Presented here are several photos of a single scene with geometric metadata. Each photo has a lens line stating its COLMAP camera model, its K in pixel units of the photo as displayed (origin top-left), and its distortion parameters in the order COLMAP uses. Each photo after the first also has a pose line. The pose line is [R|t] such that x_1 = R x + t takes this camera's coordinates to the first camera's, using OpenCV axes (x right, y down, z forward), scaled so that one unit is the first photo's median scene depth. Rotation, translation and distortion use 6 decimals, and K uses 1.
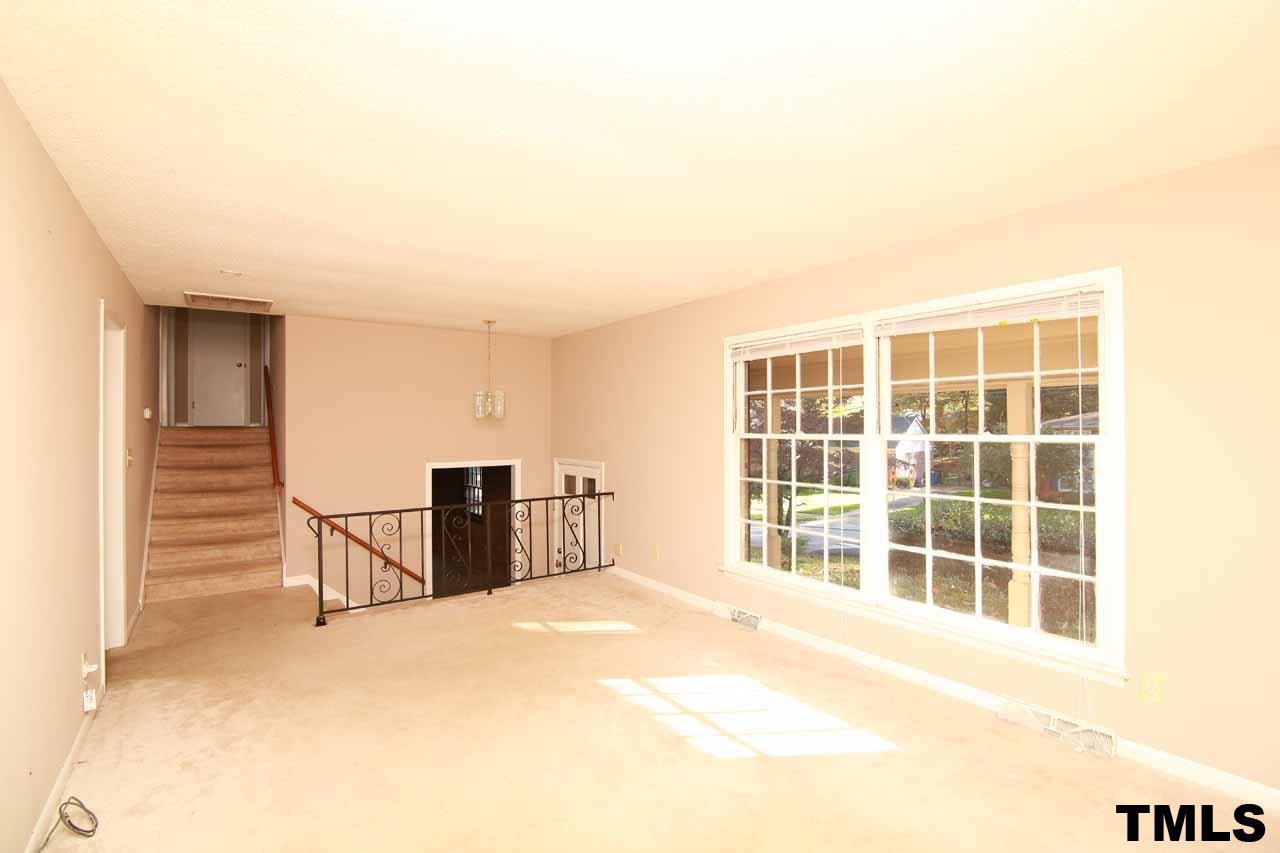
lens RADIAL K [[583.5, 0, 640.2], [0, 583.5, 426.1], [0, 0, 1]] dist [-0.017110, 0.000042]
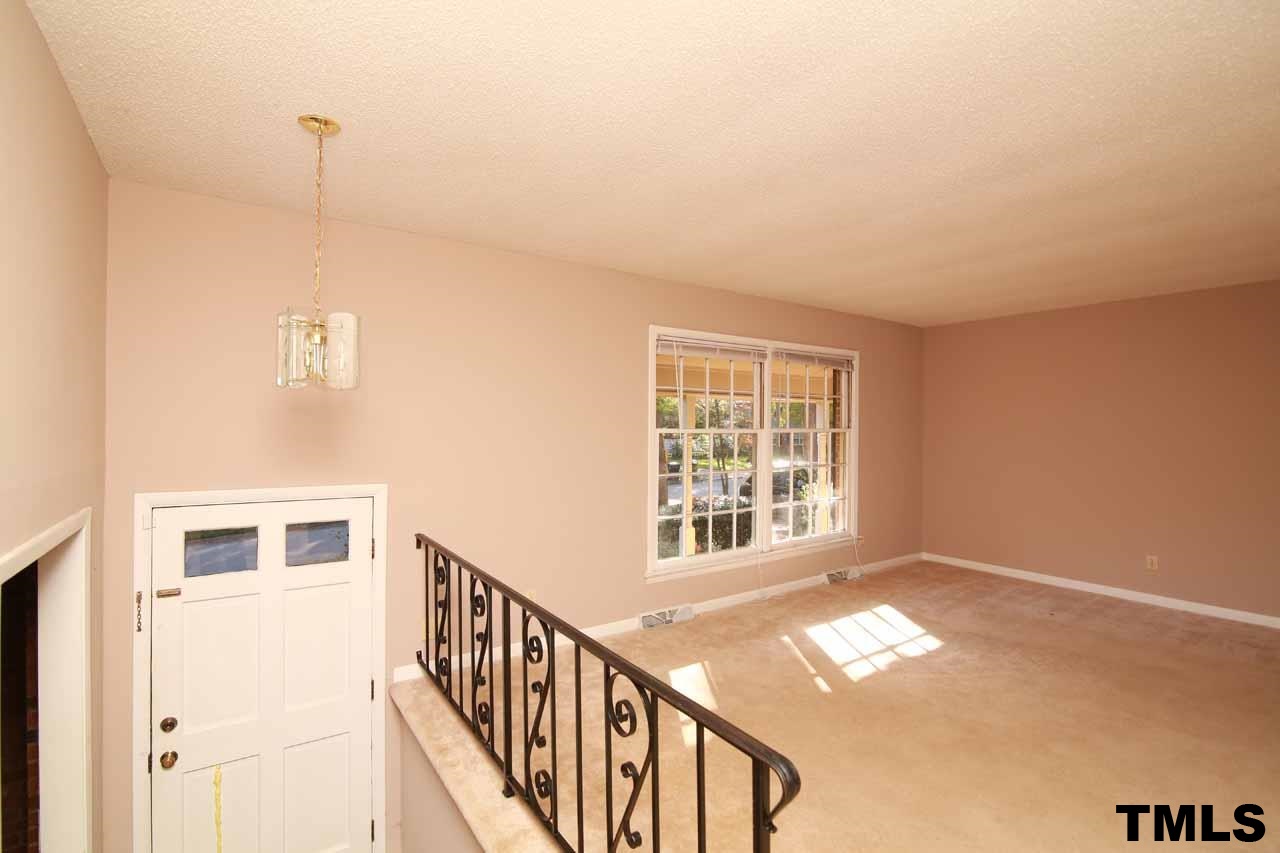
lens RADIAL K [[582.0, 0, 641.6], [0, 582.0, 427.5], [0, 0, 1]] dist [-0.009730, -0.000321]
pose [[0.002224, 0.011492, 0.999931, -0.592746], [-0.008241, 0.999900, -0.011474, 0.015768], [-0.999964, -0.008215, 0.002318, 0.771754]]
